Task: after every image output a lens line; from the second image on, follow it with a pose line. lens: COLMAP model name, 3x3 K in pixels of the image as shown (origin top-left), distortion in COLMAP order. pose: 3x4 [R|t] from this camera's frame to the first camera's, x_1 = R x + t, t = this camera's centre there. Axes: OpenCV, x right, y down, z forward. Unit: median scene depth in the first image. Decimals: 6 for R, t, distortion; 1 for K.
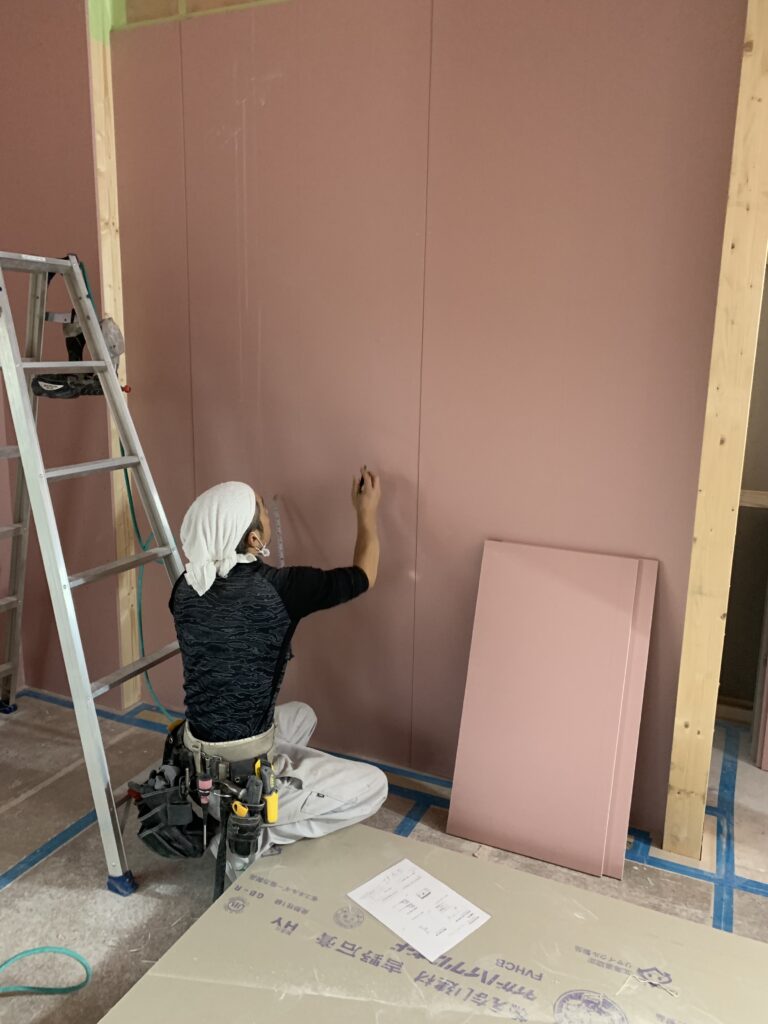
lens RADIAL K [[786.9, 0, 385.5], [0, 786.9, 506.8], [0, 0, 1]] dist [0.074222, -0.057579]
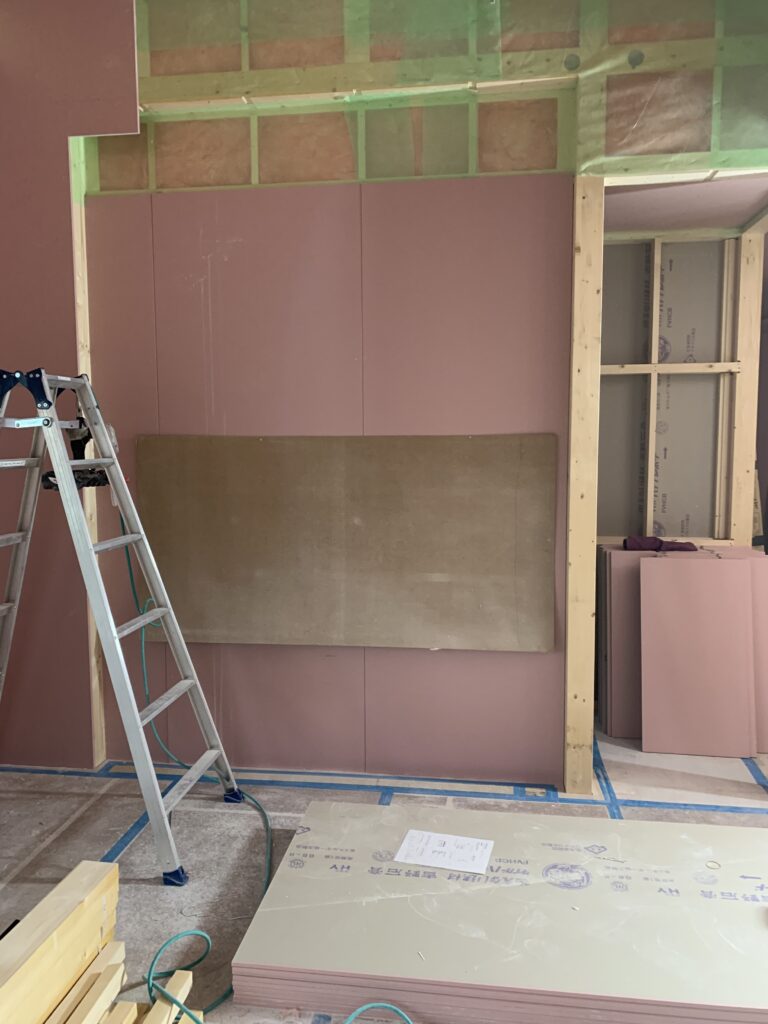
lens RADIAL K [[781.8, 0, 384.0], [0, 781.8, 512.0], [0, 0, 1]] dist [0.111565, -0.173594]
pose [[0.960553, -0.054553, 0.272695, -0.304560], [0.082198, 0.992453, -0.090996, 0.046310], [-0.265673, 0.109821, 0.957788, -0.281854]]
